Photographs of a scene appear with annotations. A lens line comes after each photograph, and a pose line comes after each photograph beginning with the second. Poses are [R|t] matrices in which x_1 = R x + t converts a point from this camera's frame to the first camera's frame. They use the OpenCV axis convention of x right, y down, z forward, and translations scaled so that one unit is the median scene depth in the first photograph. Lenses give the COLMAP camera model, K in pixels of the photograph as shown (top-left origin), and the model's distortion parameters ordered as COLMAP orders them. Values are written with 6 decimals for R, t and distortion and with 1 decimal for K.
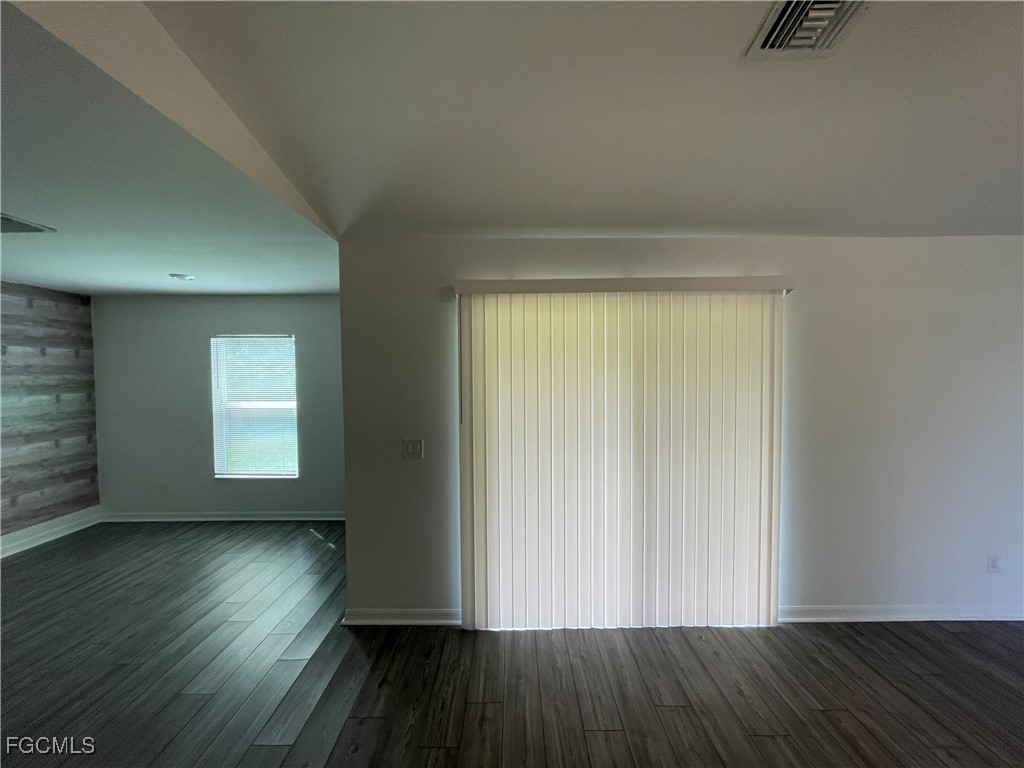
lens RADIAL K [[410.0, 0, 511.5], [0, 410.0, 384.4], [0, 0, 1]] dist [-0.001890, -0.001343]
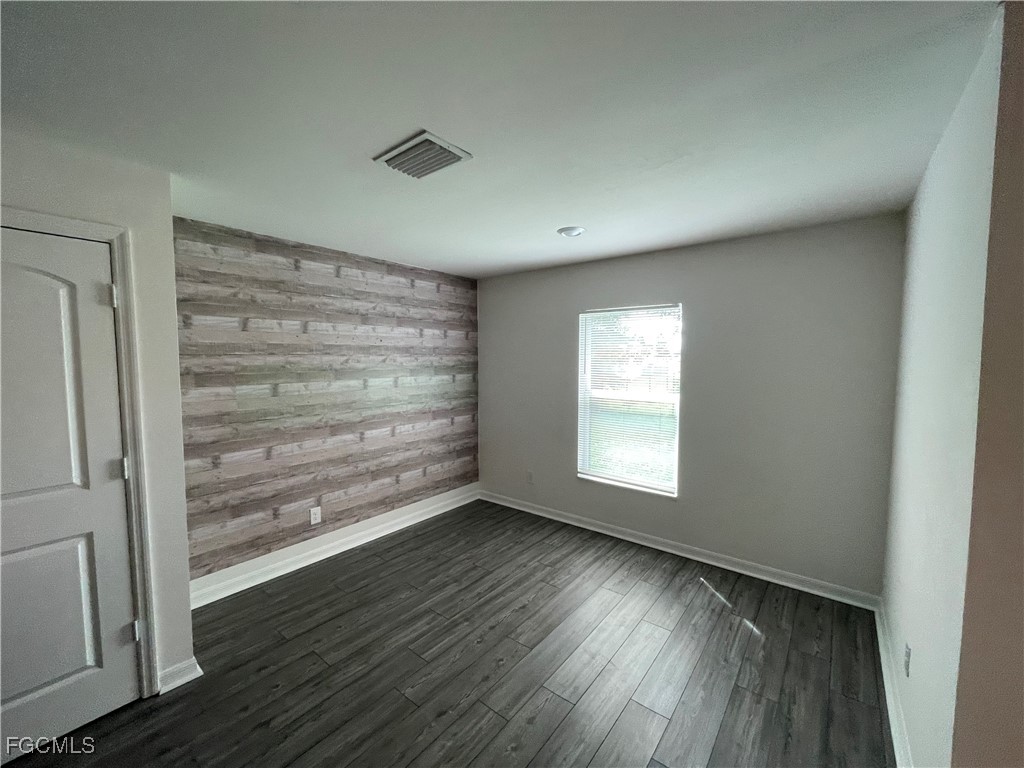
lens RADIAL K [[410.0, 0, 516.9], [0, 410.0, 380.2], [0, 0, 1]] dist [-0.001890, -0.001343]
pose [[0.788163, 0.040446, -0.614136, -0.333434], [-0.026047, 0.999136, 0.032375, 0.000171], [0.614915, -0.009520, 0.788536, 0.265503]]
